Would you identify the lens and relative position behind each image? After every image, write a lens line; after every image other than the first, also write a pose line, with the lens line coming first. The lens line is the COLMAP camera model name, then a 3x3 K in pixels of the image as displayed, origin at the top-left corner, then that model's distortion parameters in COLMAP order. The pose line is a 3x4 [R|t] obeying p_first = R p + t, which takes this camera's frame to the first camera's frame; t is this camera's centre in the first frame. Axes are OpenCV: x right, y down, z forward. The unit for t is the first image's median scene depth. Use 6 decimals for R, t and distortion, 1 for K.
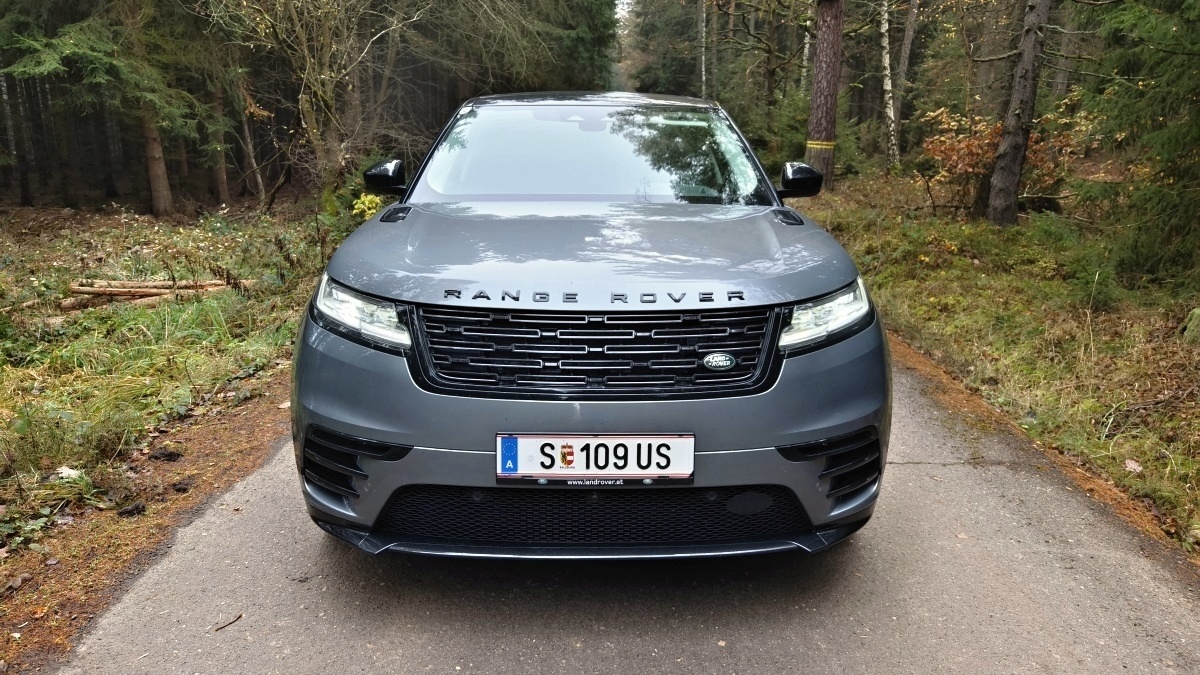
lens RADIAL K [[803.7, 0, 598.3], [0, 803.7, 330.3], [0, 0, 1]] dist [0.014647, -0.009811]
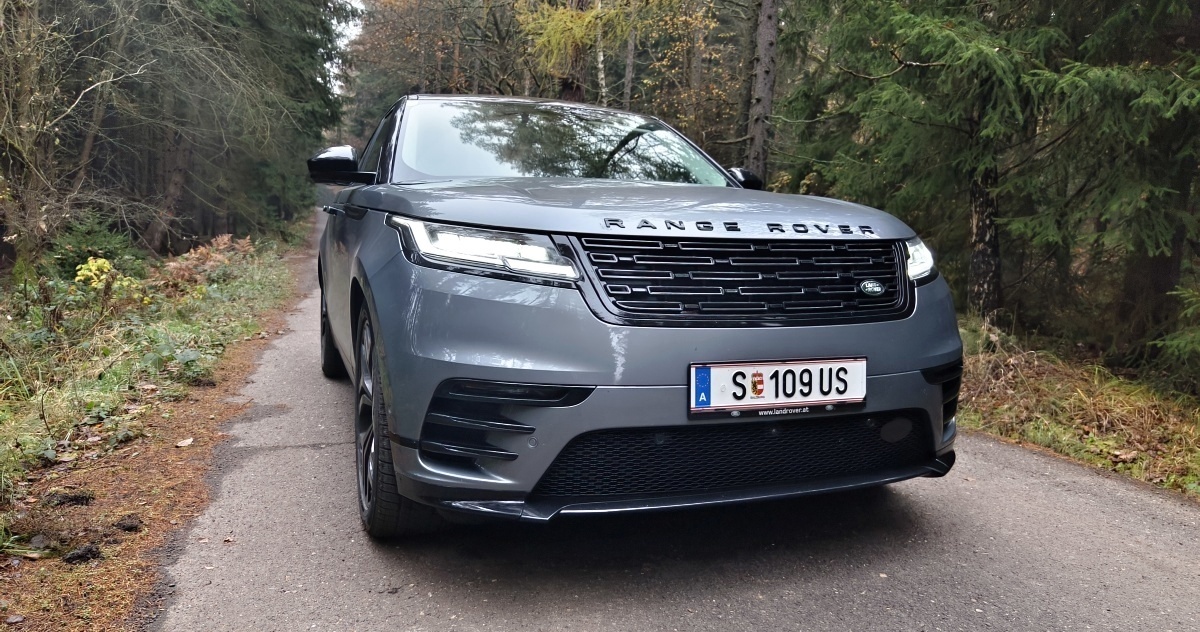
lens RADIAL K [[802.6, 0, 607.4], [0, 802.6, 327.3], [0, 0, 1]] dist [0.015031, -0.015705]
pose [[0.937781, -0.029194, 0.345999, -0.457688], [0.066879, 0.992988, -0.097483, 0.145530], [-0.340727, 0.114558, 0.933157, 0.142951]]
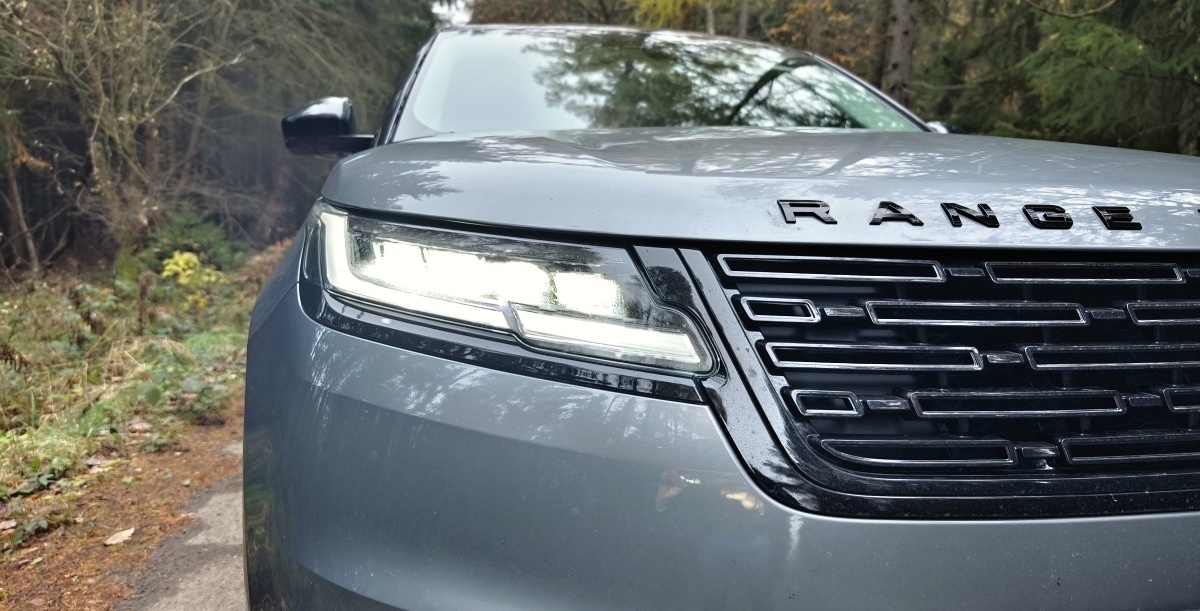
lens RADIAL K [[819.8, 0, 612.4], [0, 819.8, 324.8], [0, 0, 1]] dist [-0.003348, -0.003640]
pose [[0.973877, -0.028231, 0.225316, -0.305836], [0.050484, 0.994327, -0.093621, 0.027639], [-0.221395, 0.102550, 0.969777, 0.614907]]
